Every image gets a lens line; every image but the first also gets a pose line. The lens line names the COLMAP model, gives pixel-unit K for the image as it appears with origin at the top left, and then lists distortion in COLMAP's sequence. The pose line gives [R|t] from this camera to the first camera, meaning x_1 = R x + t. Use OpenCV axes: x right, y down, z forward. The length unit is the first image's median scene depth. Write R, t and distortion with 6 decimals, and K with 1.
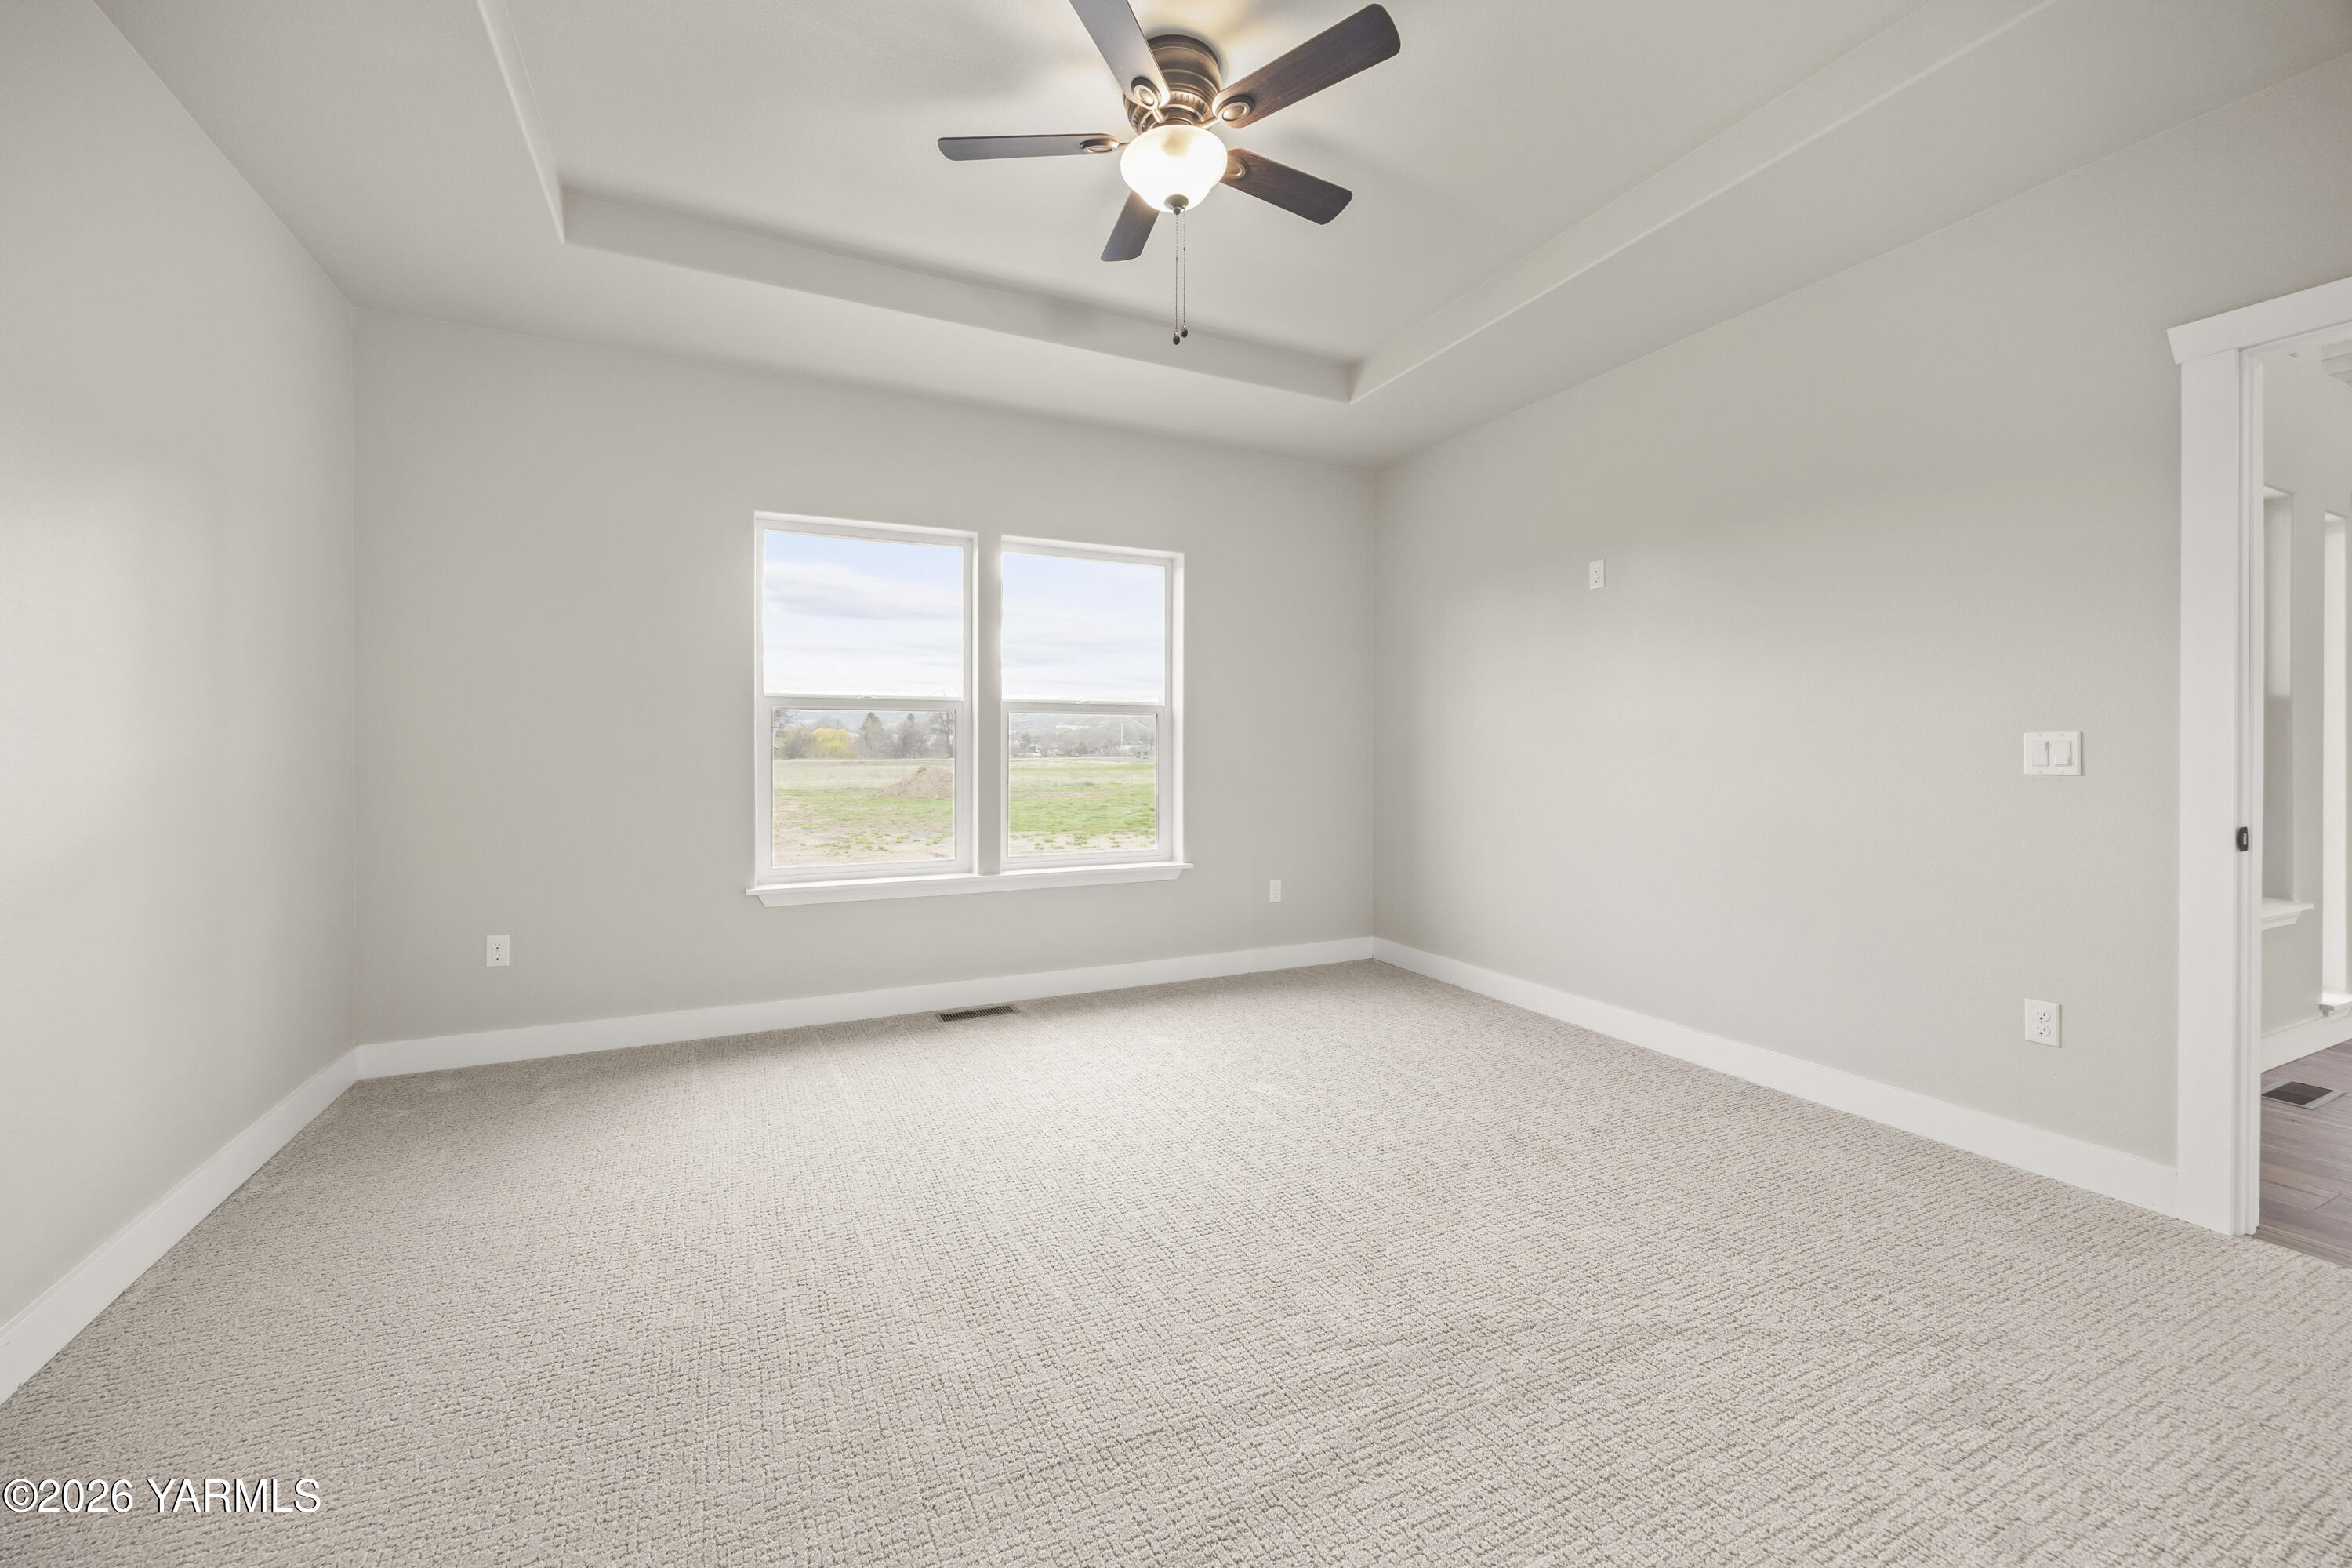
lens RADIAL K [[924.9, 0, 1177.9], [0, 924.9, 746.7], [0, 0, 1]] dist [0.000345, -0.000058]
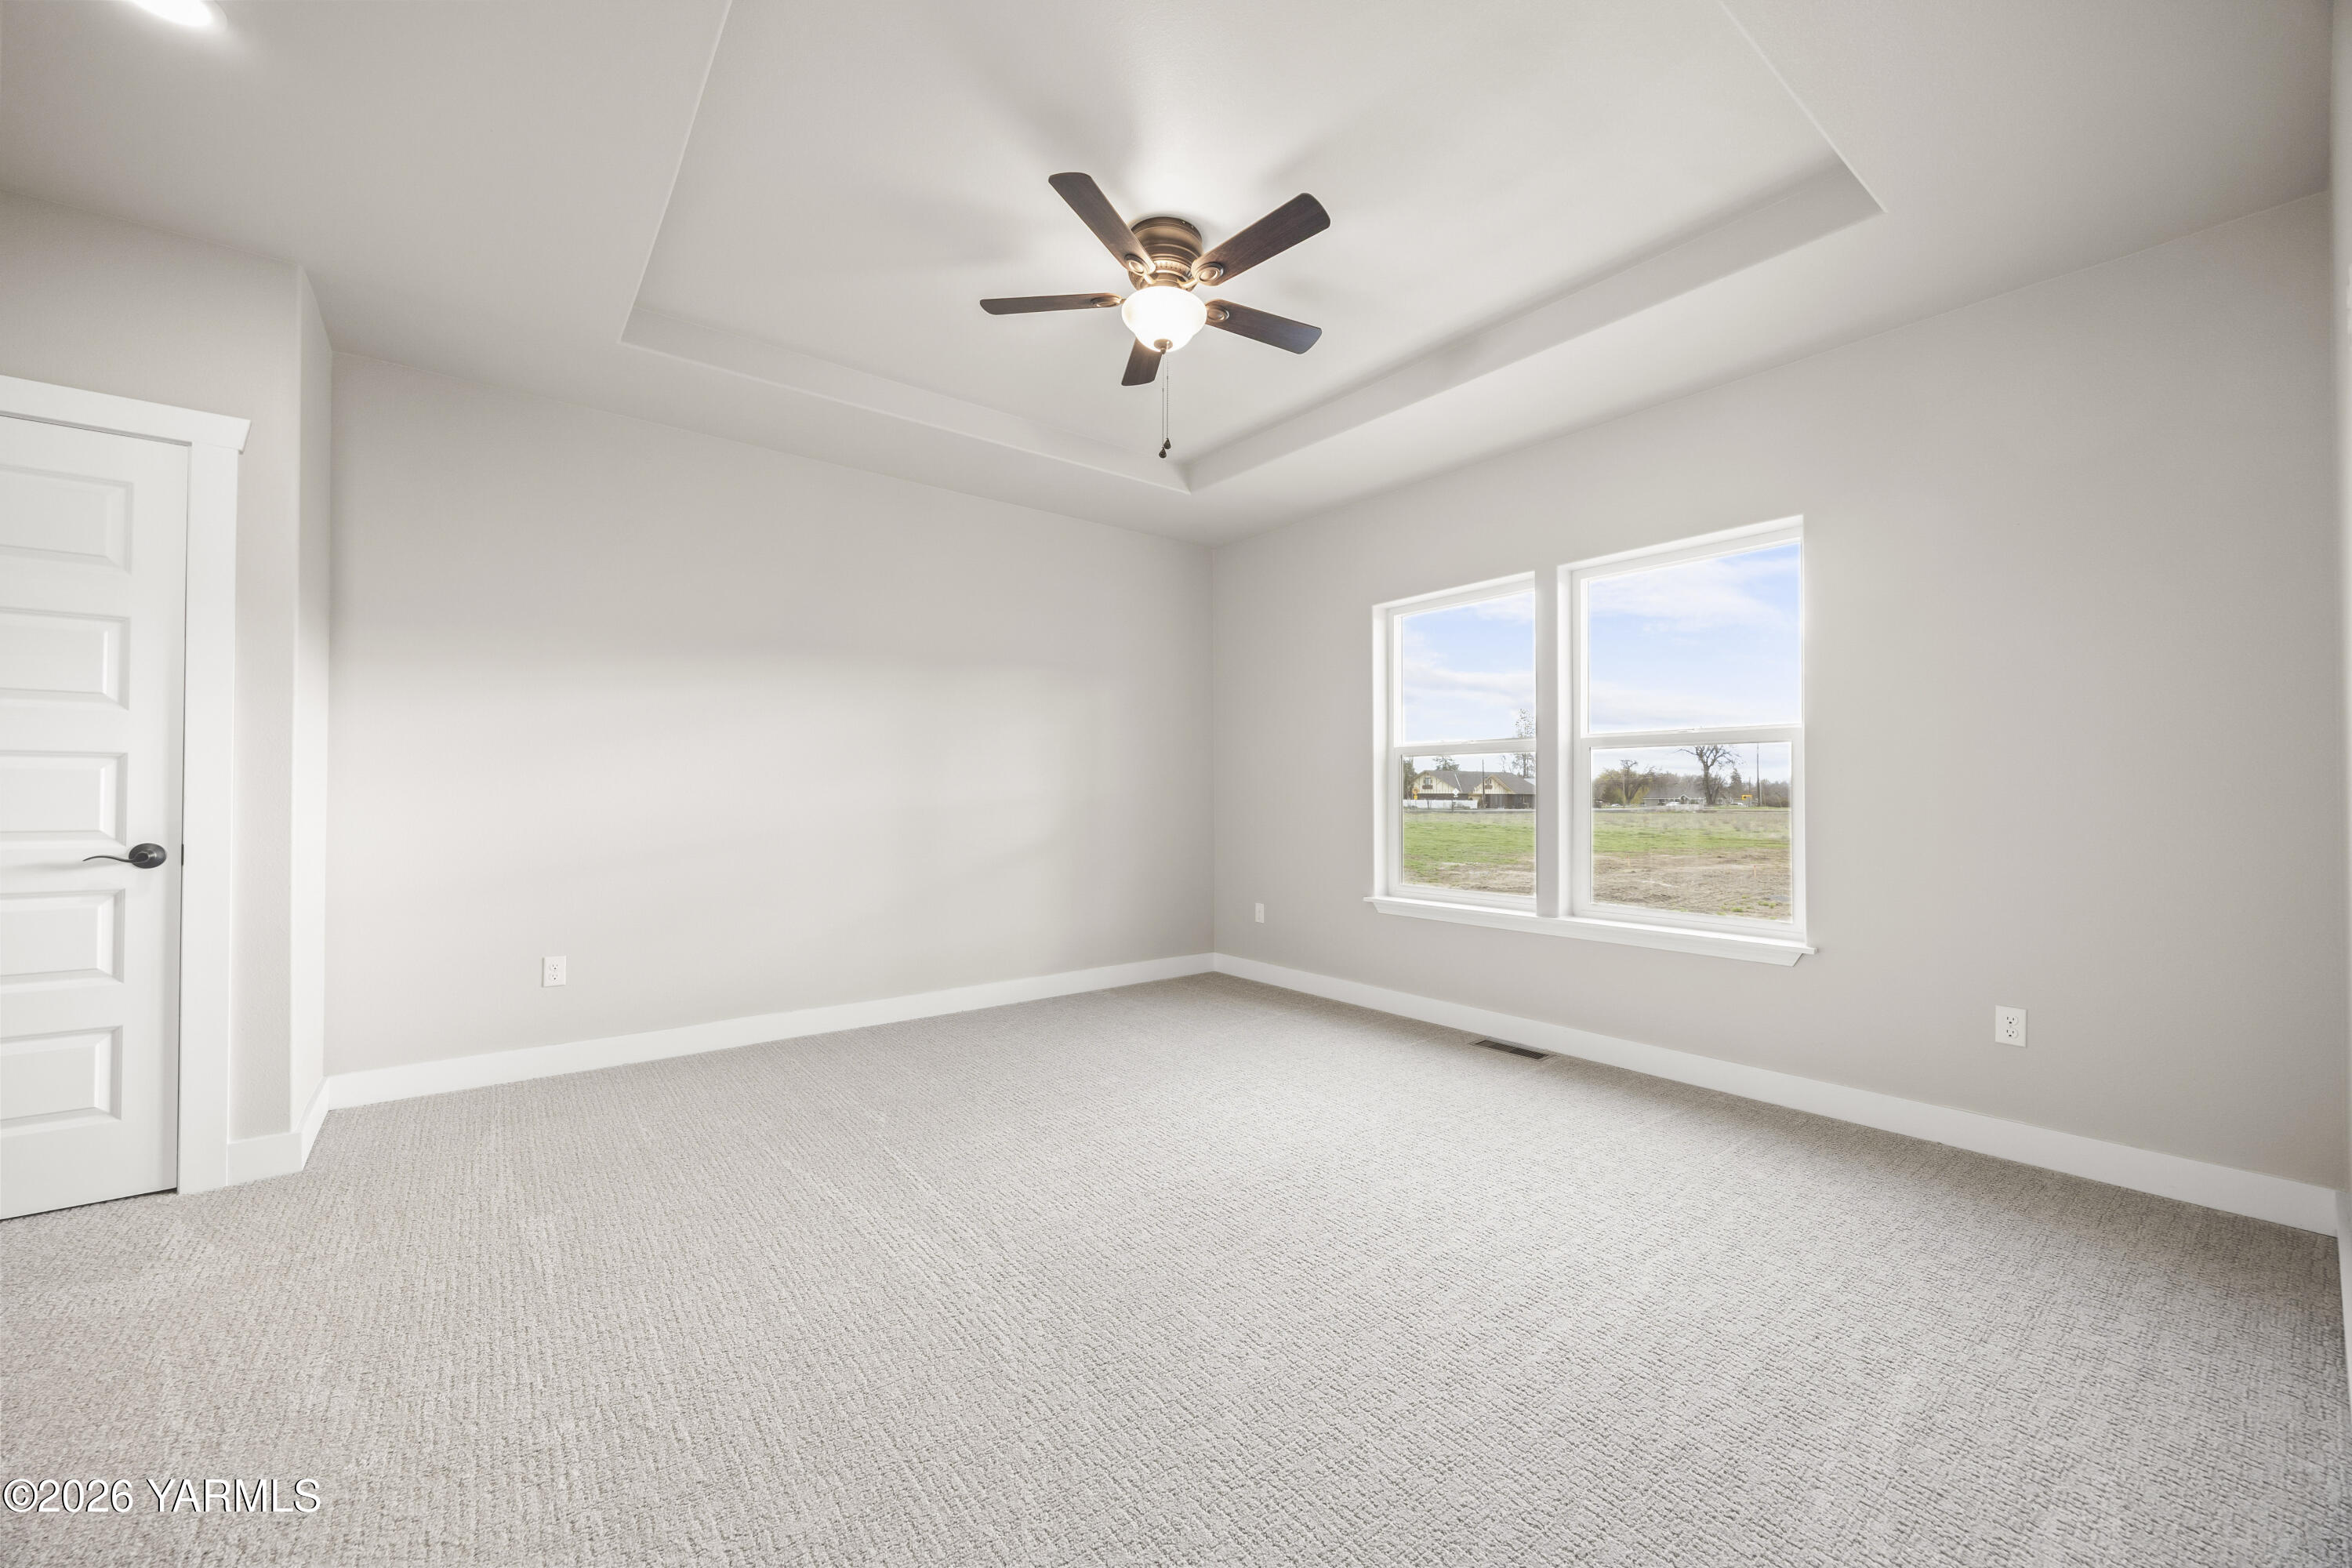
lens RADIAL K [[905.7, 0, 1186.3], [0, 905.7, 785.9], [0, 0, 1]] dist [-0.002005, -0.000053]
pose [[0.216057, -0.011311, -0.976315, 0.852553], [0.001009, 0.999935, -0.011361, 0.013645], [0.976380, 0.001469, 0.216055, 0.553138]]
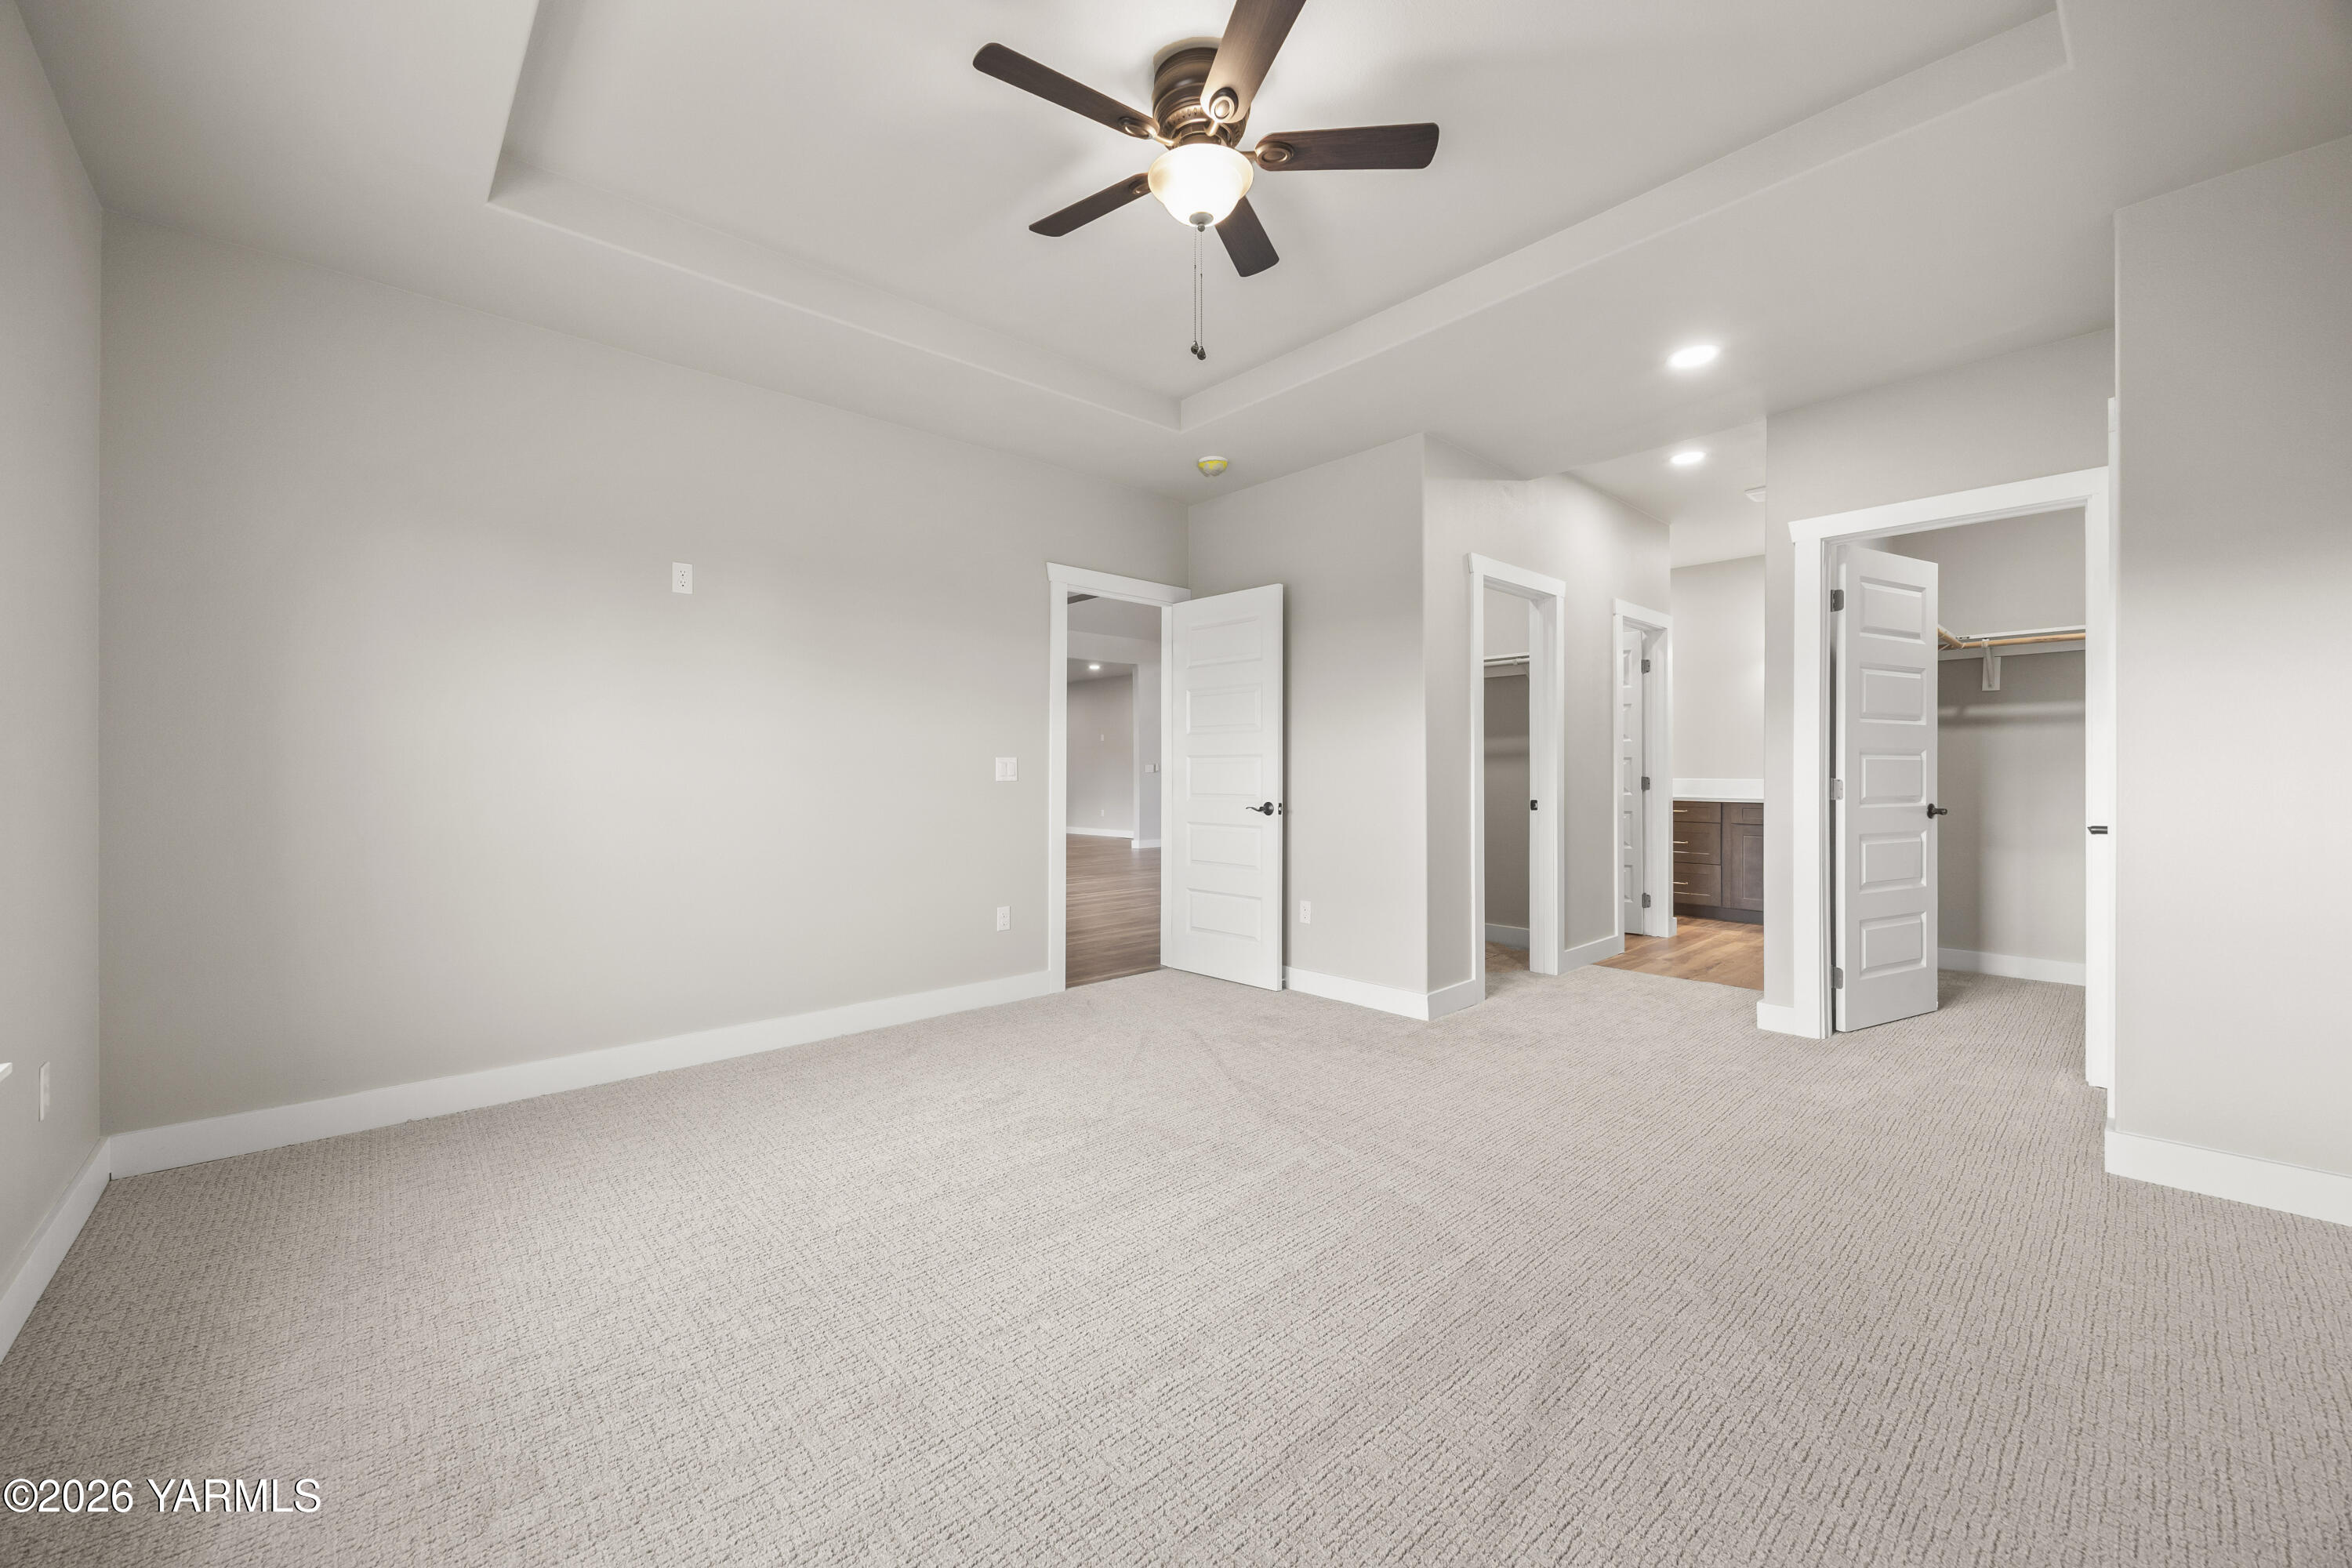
lens RADIAL K [[910.4, 0, 1185.5], [0, 910.4, 778.7], [0, 0, 1]] dist [-0.001251, -0.000267]
pose [[-0.285599, -0.005319, 0.958334, -0.686125], [-0.001822, 0.999986, 0.005007, 0.012878], [-0.958347, -0.000316, -0.285605, 0.934308]]
